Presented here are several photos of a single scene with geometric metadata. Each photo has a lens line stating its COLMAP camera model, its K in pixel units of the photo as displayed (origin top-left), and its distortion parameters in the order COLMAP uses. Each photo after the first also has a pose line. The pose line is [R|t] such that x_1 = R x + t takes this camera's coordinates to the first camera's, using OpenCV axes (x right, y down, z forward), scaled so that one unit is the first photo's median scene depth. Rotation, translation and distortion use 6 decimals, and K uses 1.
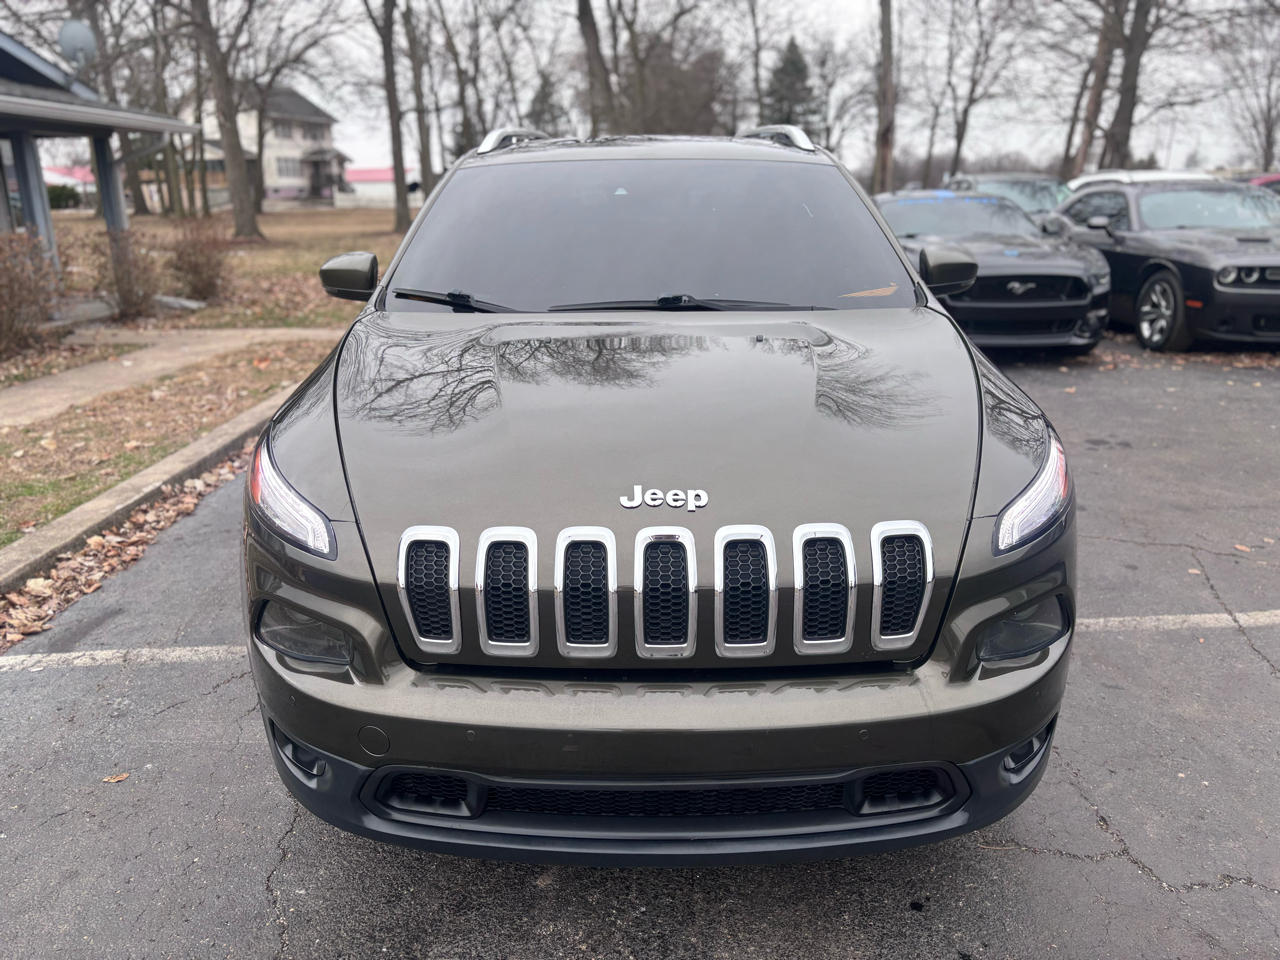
lens RADIAL K [[1030.5, 0, 643.3], [0, 1030.5, 497.9], [0, 0, 1]] dist [0.058205, -0.064065]
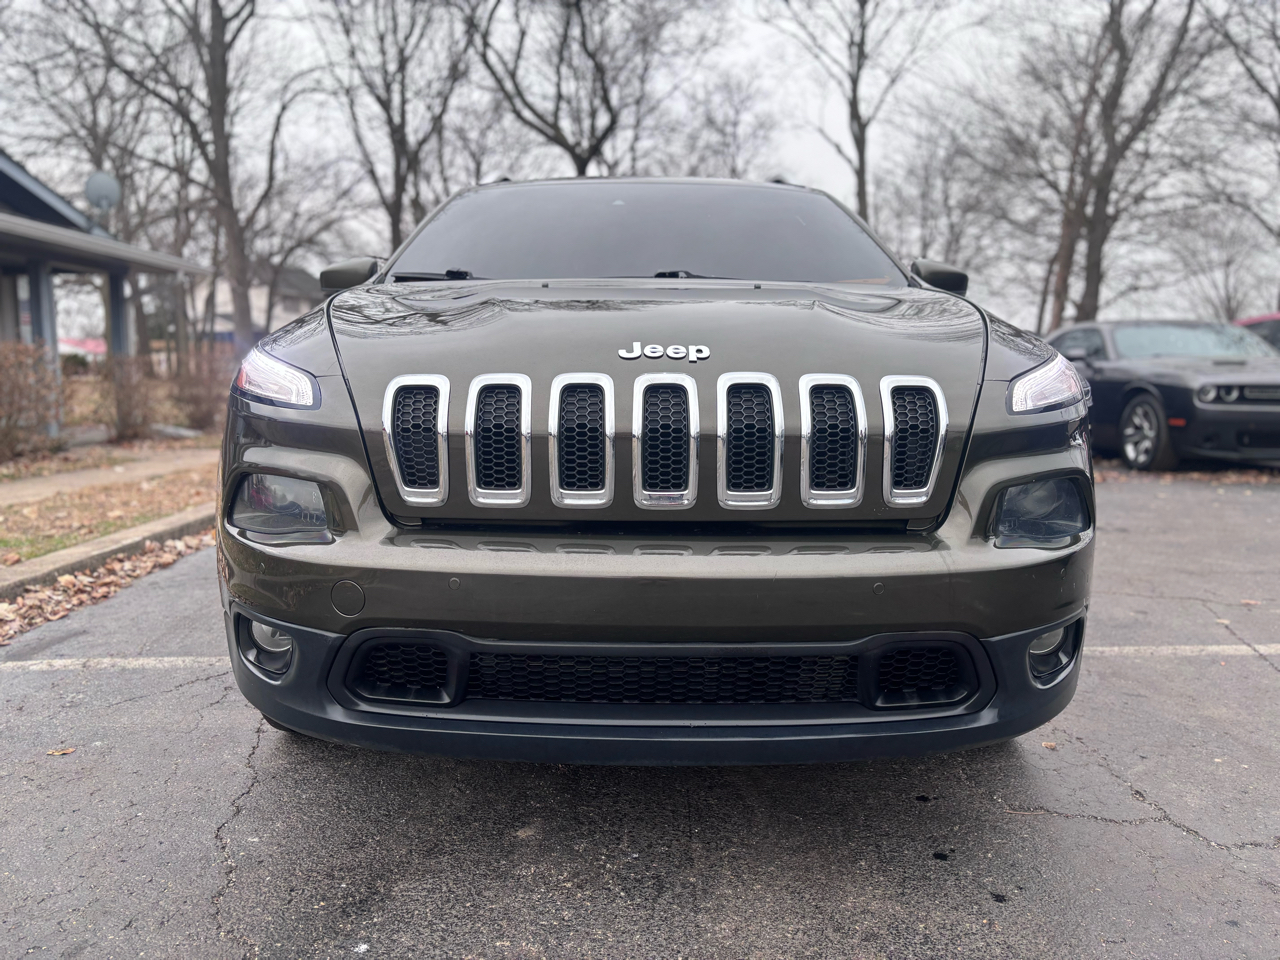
lens RADIAL K [[1030.5, 0, 638.1], [0, 1030.5, 479.6], [0, 0, 1]] dist [0.058205, -0.064065]
pose [[0.999915, 0.012011, 0.005104, -0.004470], [-0.010837, 0.982098, -0.188057, 0.169248], [-0.007272, 0.187986, 0.982145, 0.041807]]
